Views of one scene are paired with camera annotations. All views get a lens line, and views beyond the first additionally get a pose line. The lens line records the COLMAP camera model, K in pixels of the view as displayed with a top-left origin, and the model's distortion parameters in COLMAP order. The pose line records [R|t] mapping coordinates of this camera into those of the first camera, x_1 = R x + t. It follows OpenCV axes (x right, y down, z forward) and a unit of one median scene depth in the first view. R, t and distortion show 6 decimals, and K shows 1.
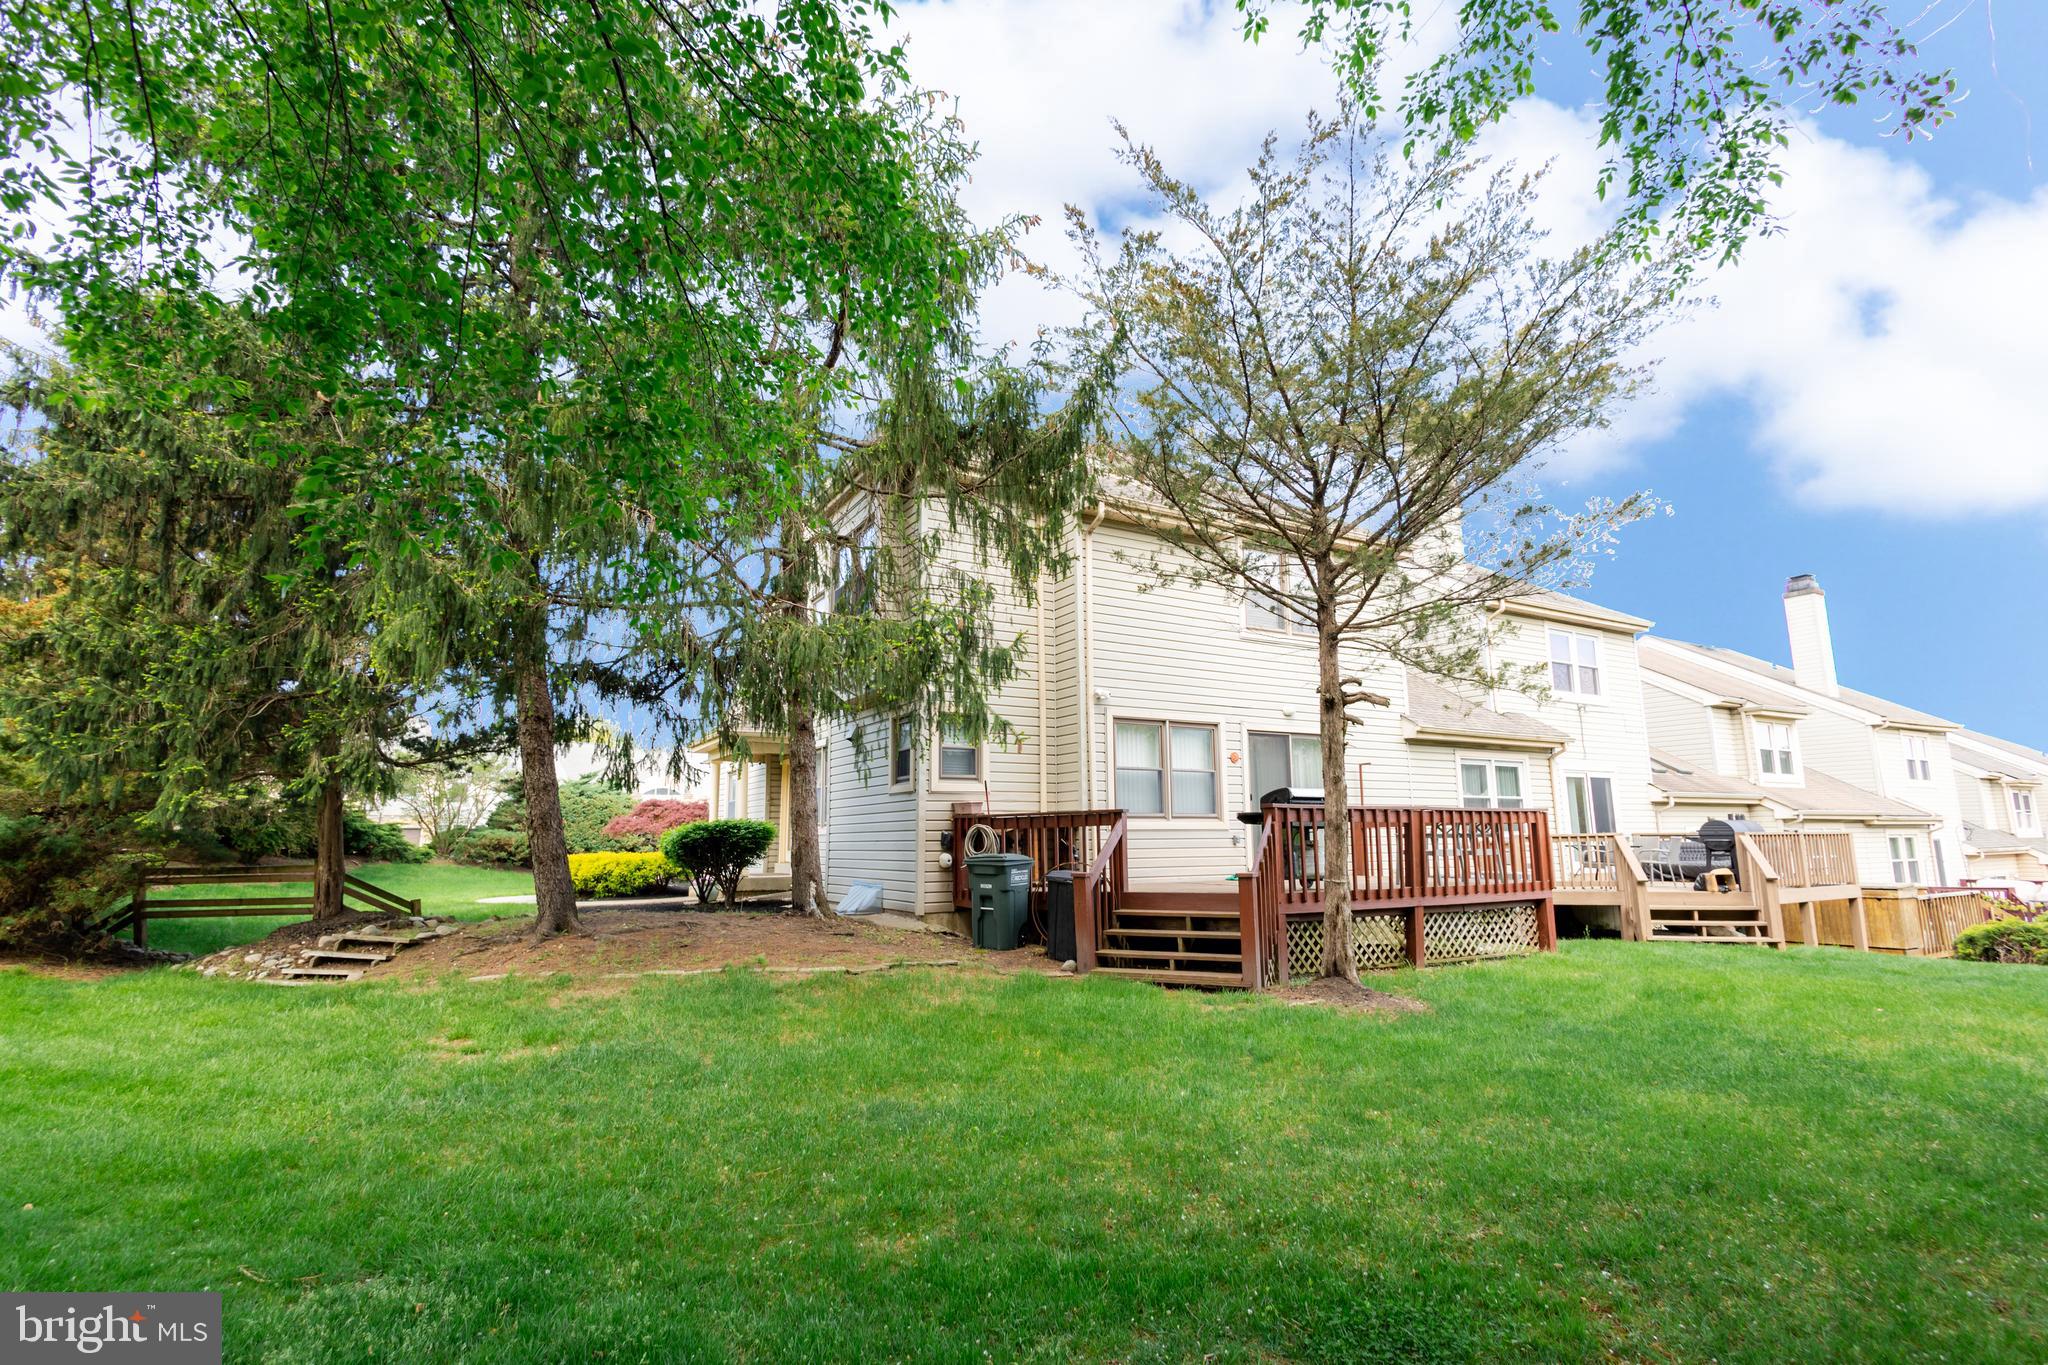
lens RADIAL K [[960.2, 0, 1023.9], [0, 960.2, 688.6], [0, 0, 1]] dist [0.012642, -0.000169]
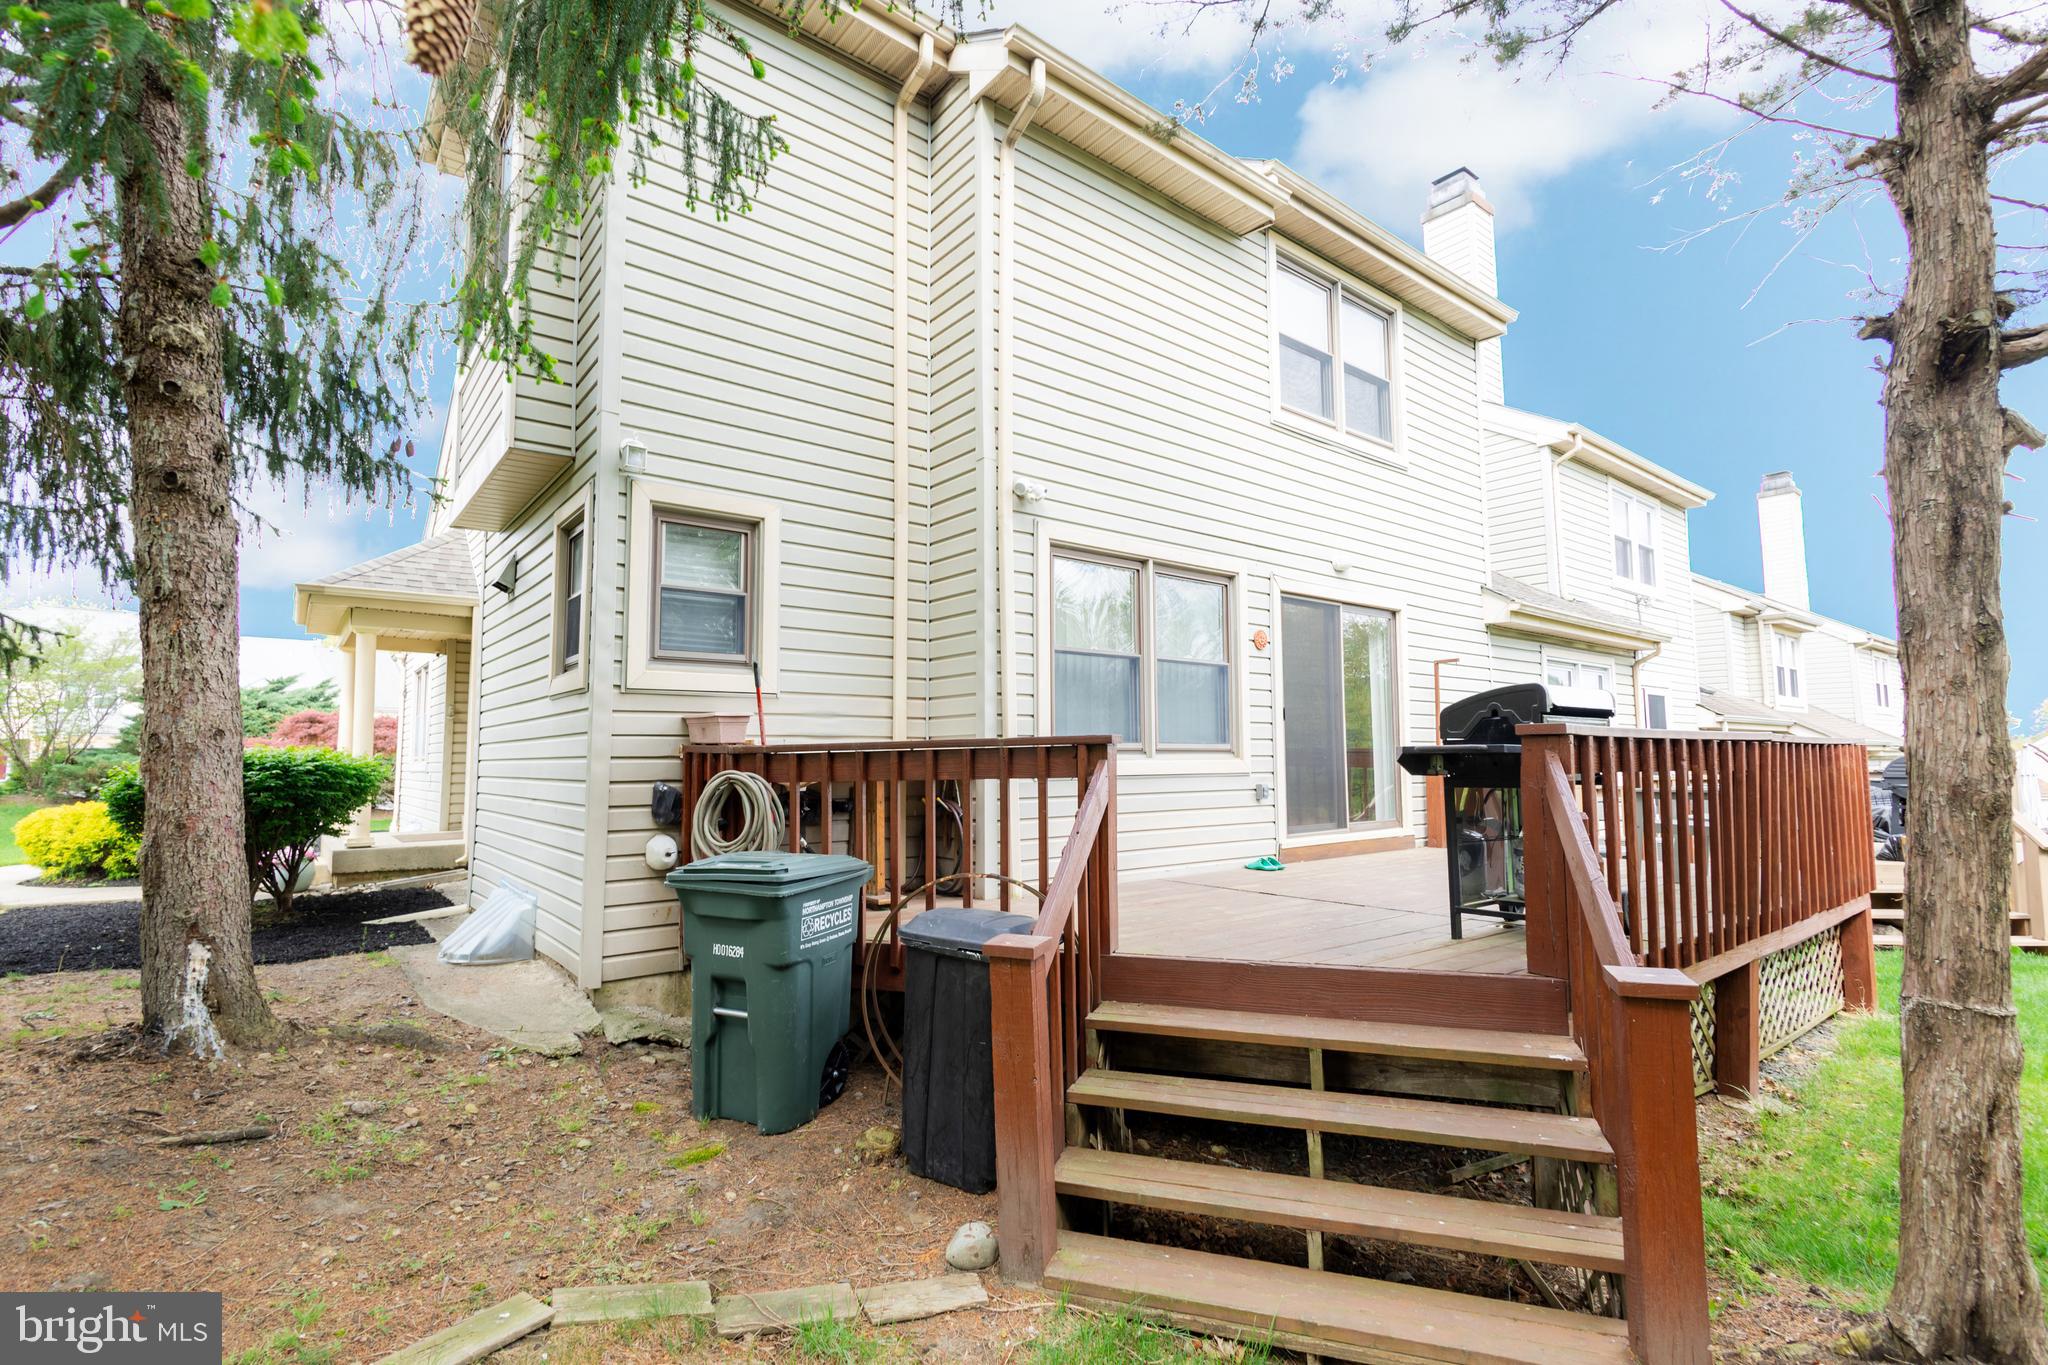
lens RADIAL K [[960.2, 0, 1022.5], [0, 960.2, 685.9], [0, 0, 1]] dist [0.012642, -0.000169]
pose [[0.989502, 0.014337, 0.143803, 0.013582], [-0.025238, 0.996919, 0.074271, 0.072598], [-0.142295, -0.077121, 0.986815, 0.582799]]
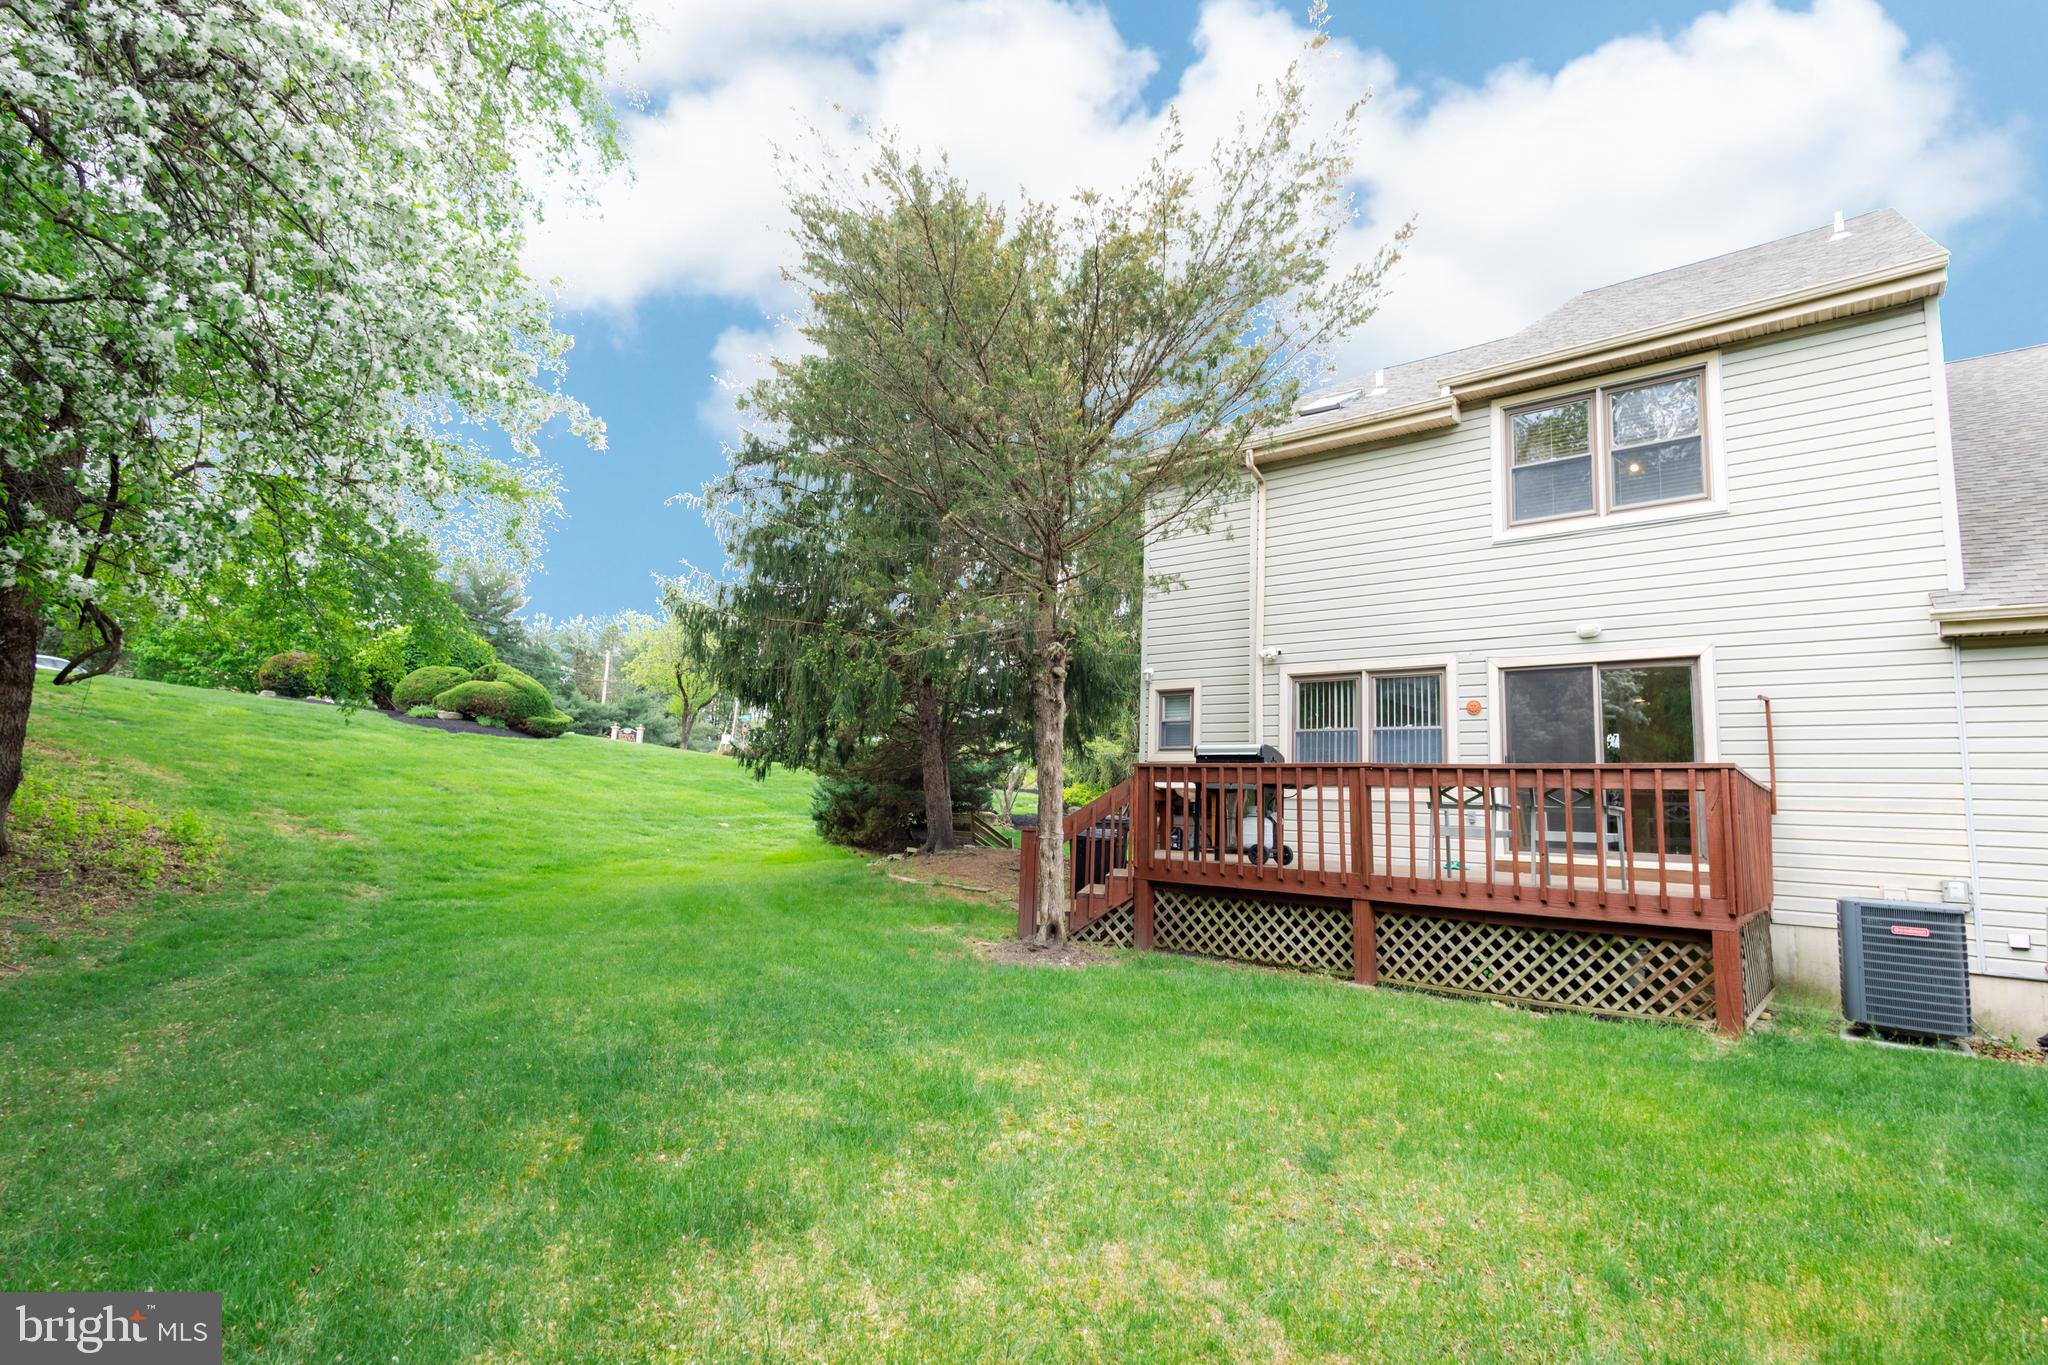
lens RADIAL K [[960.2, 0, 1025.7], [0, 960.2, 684.6], [0, 0, 1]] dist [0.012642, -0.000169]
pose [[0.333531, -0.091071, -0.938330, 0.969133], [0.121114, 0.991215, -0.053154, 0.061645], [0.934927, -0.095916, 0.341631, 0.494568]]
